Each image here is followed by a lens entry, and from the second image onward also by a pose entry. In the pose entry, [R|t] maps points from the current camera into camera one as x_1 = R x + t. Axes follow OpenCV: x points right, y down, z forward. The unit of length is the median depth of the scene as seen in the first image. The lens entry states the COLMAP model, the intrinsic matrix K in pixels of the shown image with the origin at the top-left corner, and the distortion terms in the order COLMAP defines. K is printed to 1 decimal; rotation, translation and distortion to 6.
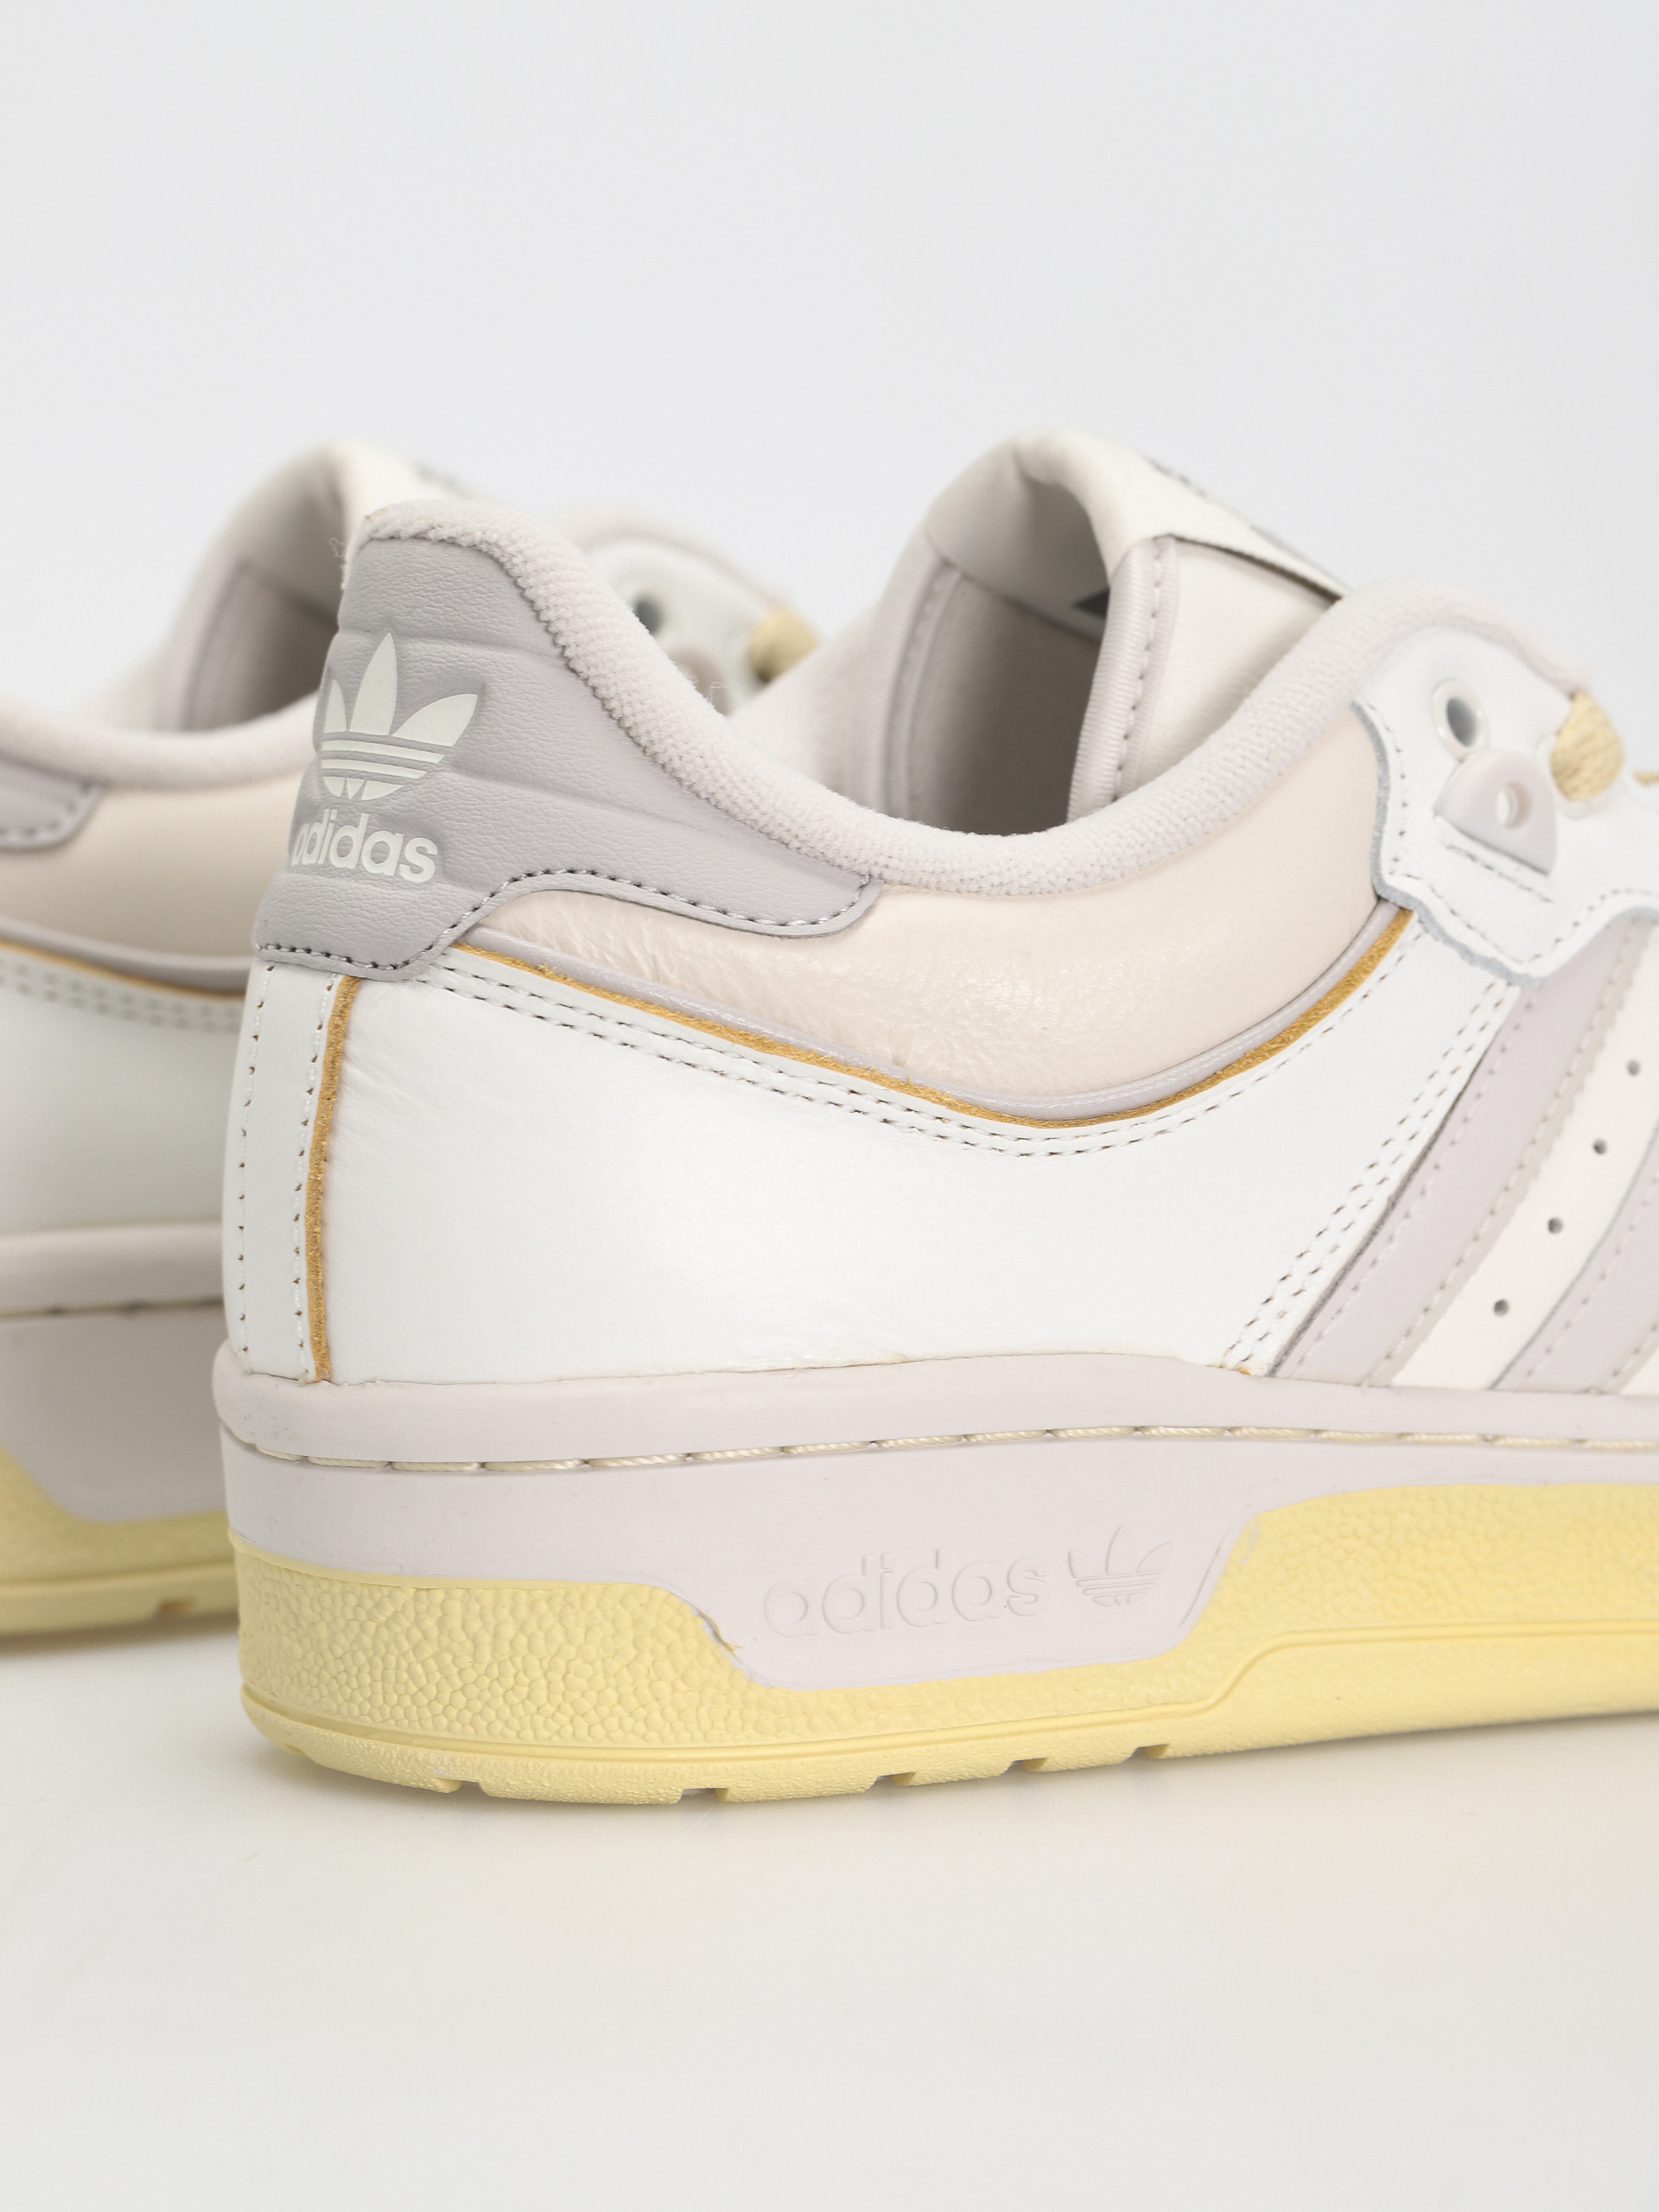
lens RADIAL K [[7730.4, 0, 829.5], [0, 7730.4, 1106.0], [0, 0, 1]] dist [-0.006302, 2.400703]
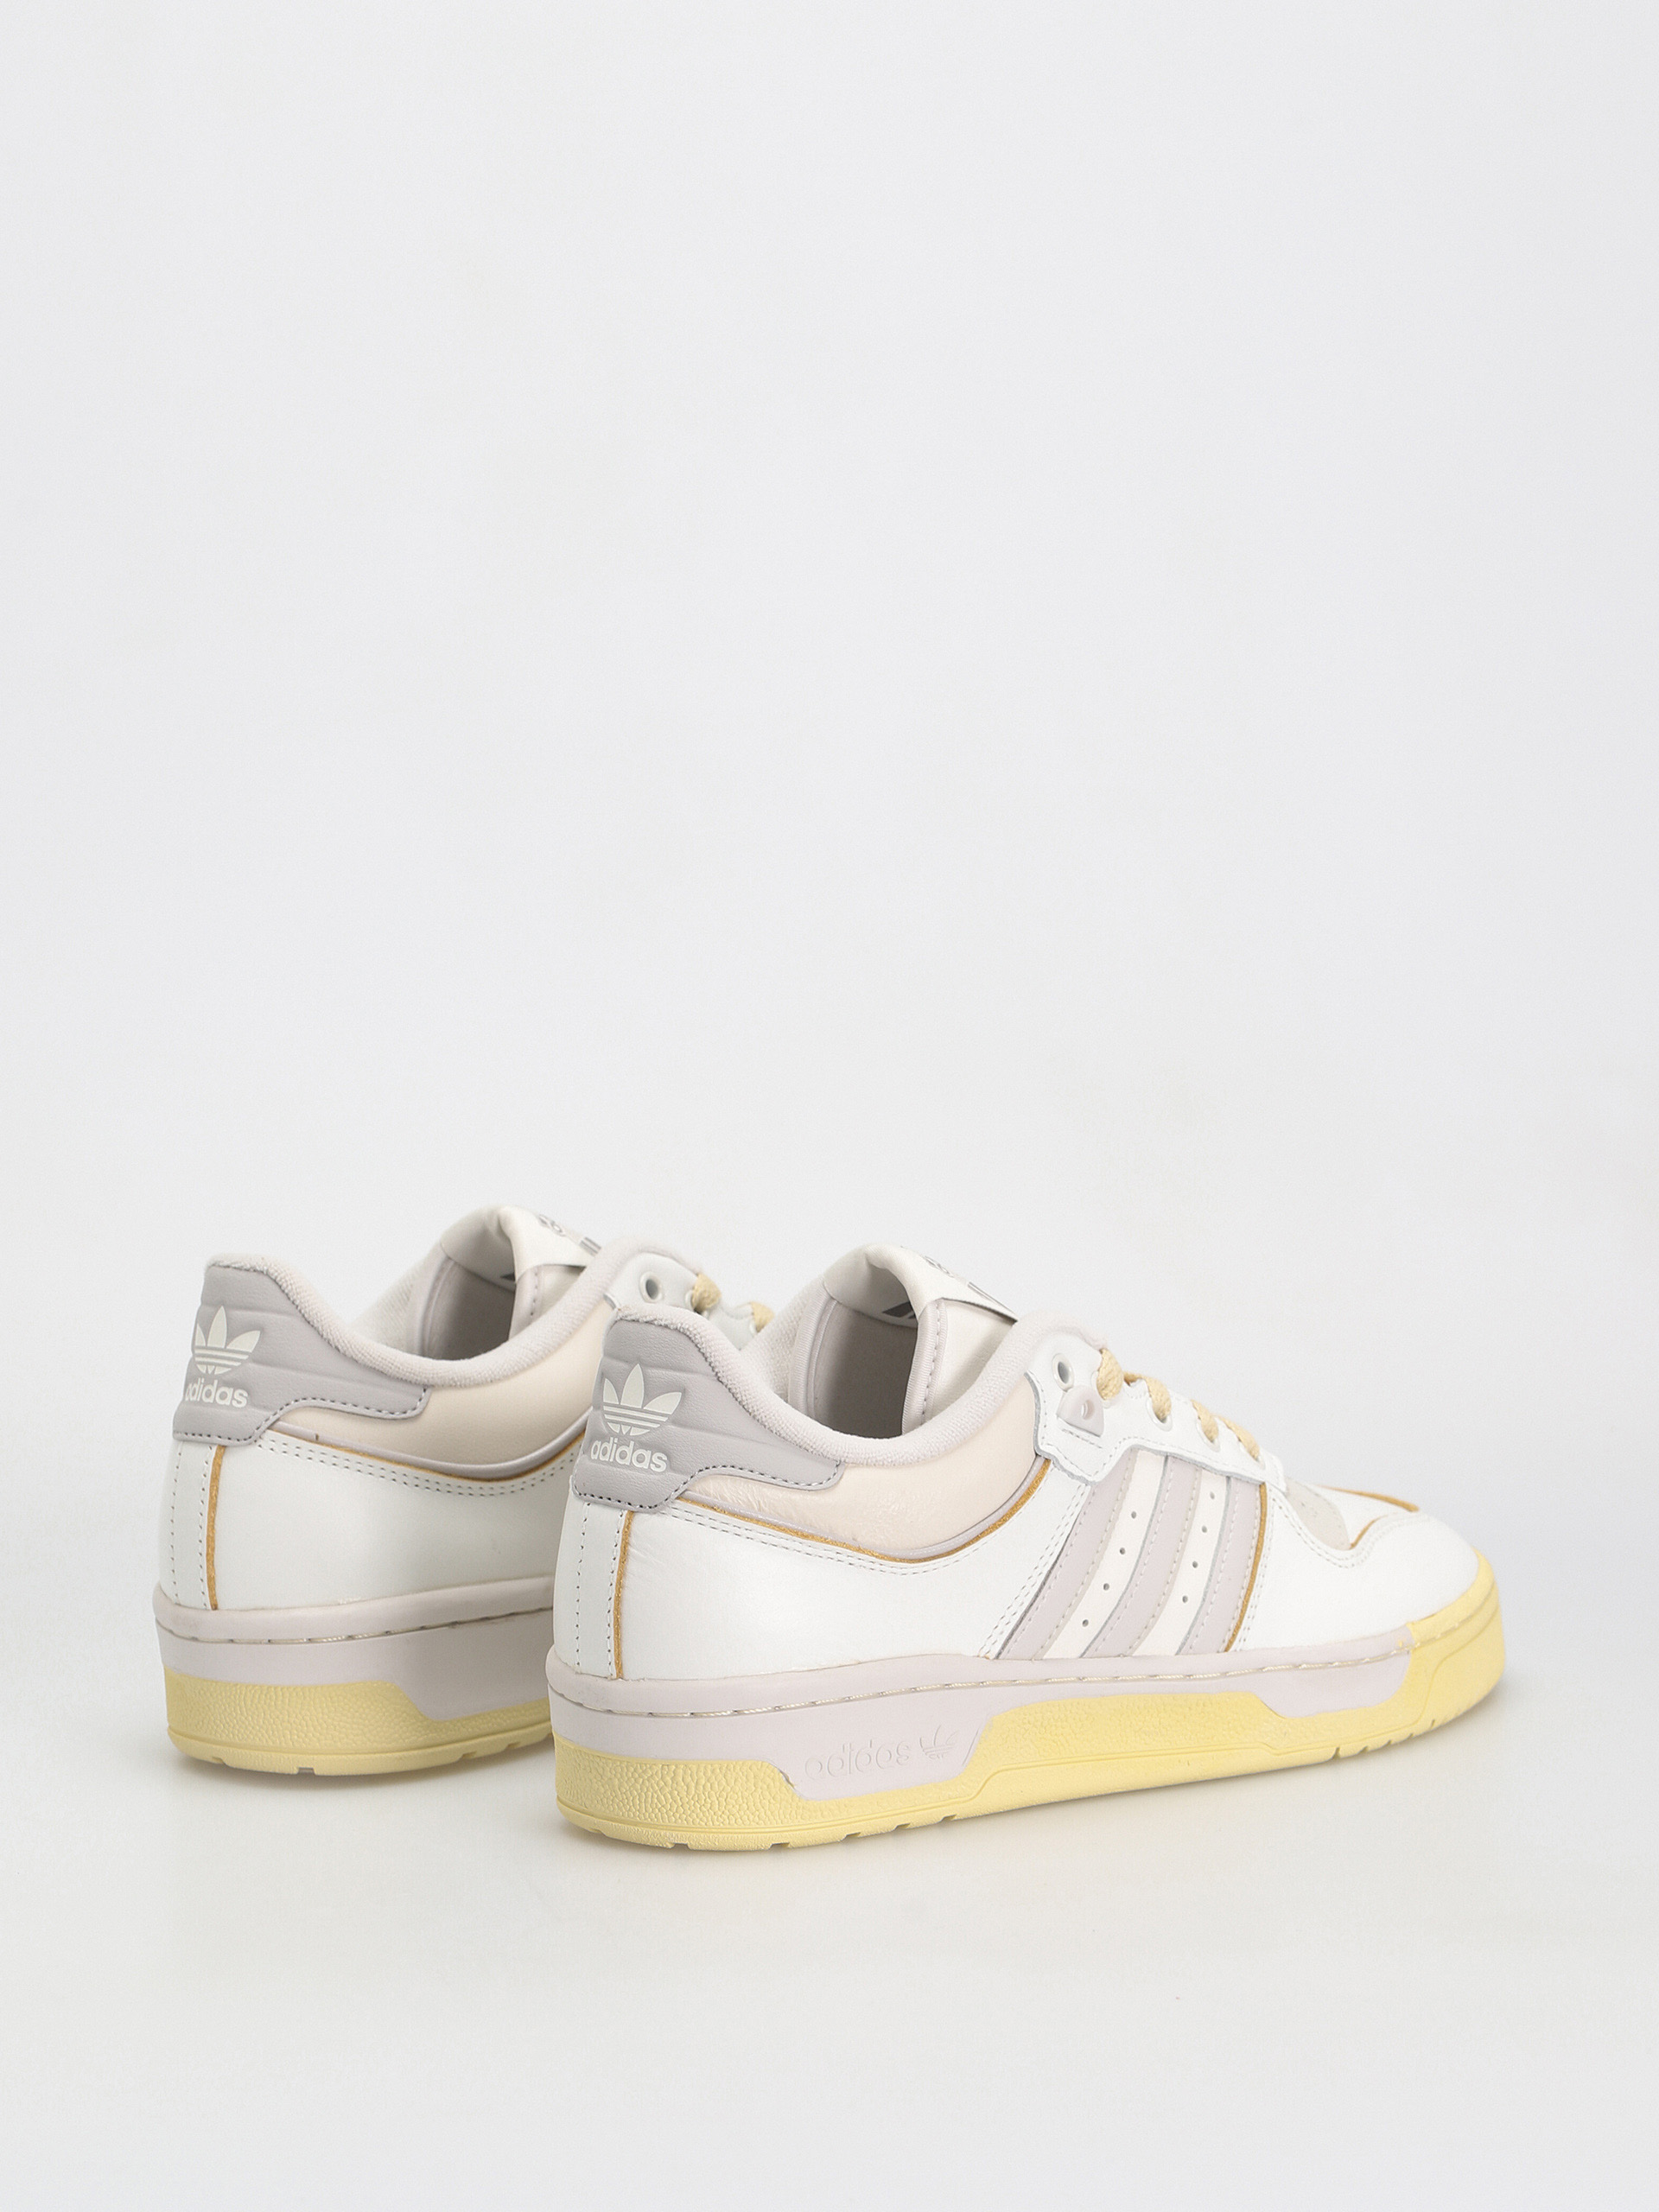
lens RADIAL K [[7730.4, 0, 829.5], [0, 7730.4, 1106.0], [0, 0, 1]] dist [-0.006302, 2.400703]
pose [[0.987838, -0.018543, 0.154377, -0.365333], [0.014837, 0.999574, 0.025125, -0.199708], [-0.154778, -0.022529, 0.987692, -1.363154]]
